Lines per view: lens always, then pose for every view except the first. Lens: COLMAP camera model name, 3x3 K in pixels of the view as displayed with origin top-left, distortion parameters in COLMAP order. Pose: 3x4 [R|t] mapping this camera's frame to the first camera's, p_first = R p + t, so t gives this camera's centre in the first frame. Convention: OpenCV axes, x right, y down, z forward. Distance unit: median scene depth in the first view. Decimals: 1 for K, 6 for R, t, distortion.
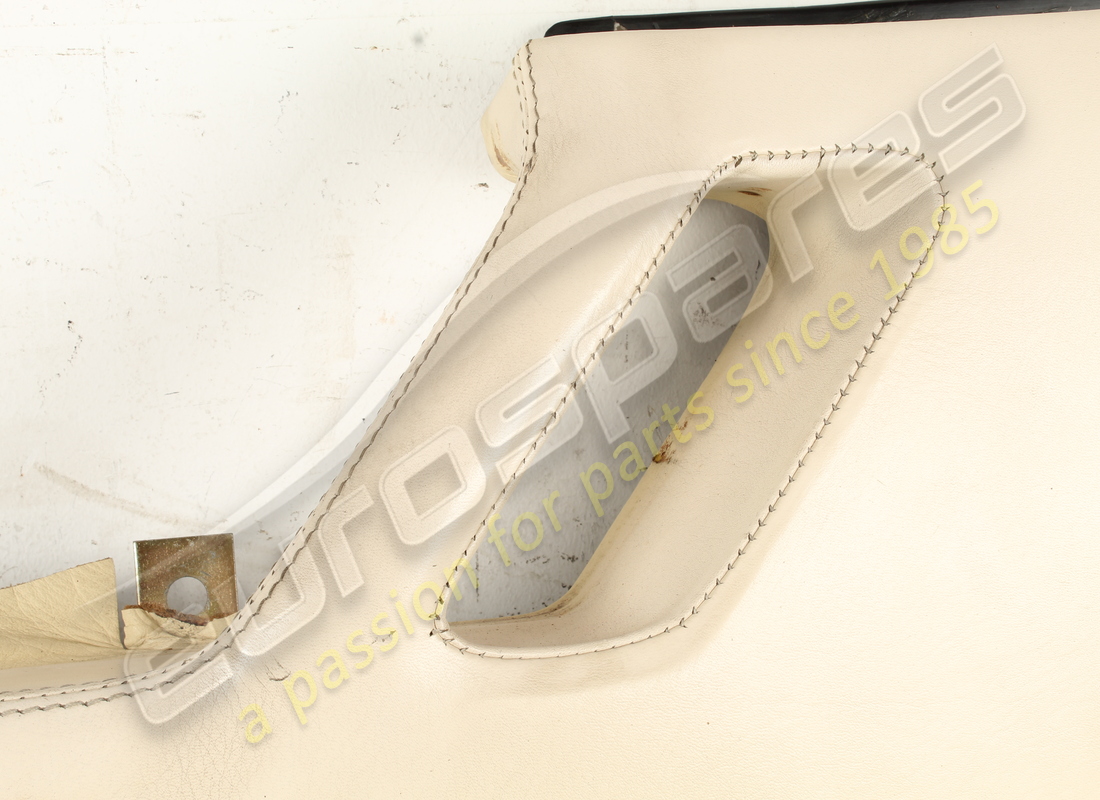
lens RADIAL K [[2077.3, 0, 550.0], [0, 2077.3, 400.0], [0, 0, 1]] dist [-0.020562, 0.123855]
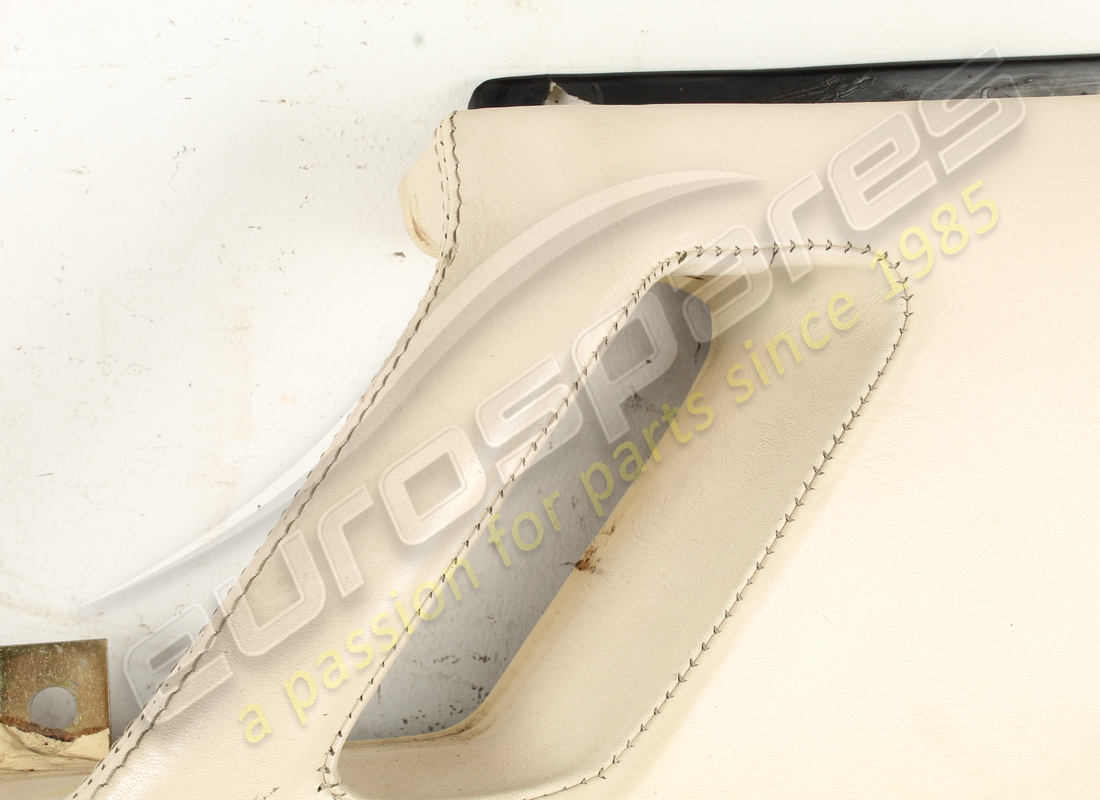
lens RADIAL K [[2077.3, 0, 550.0], [0, 2077.3, 400.0], [0, 0, 1]] dist [-0.020562, 0.123855]
pose [[0.998771, 0.034389, 0.035684, 0.003523], [-0.035394, 0.998983, 0.027935, -0.071948], [-0.034687, -0.029164, 0.998973, 0.097846]]
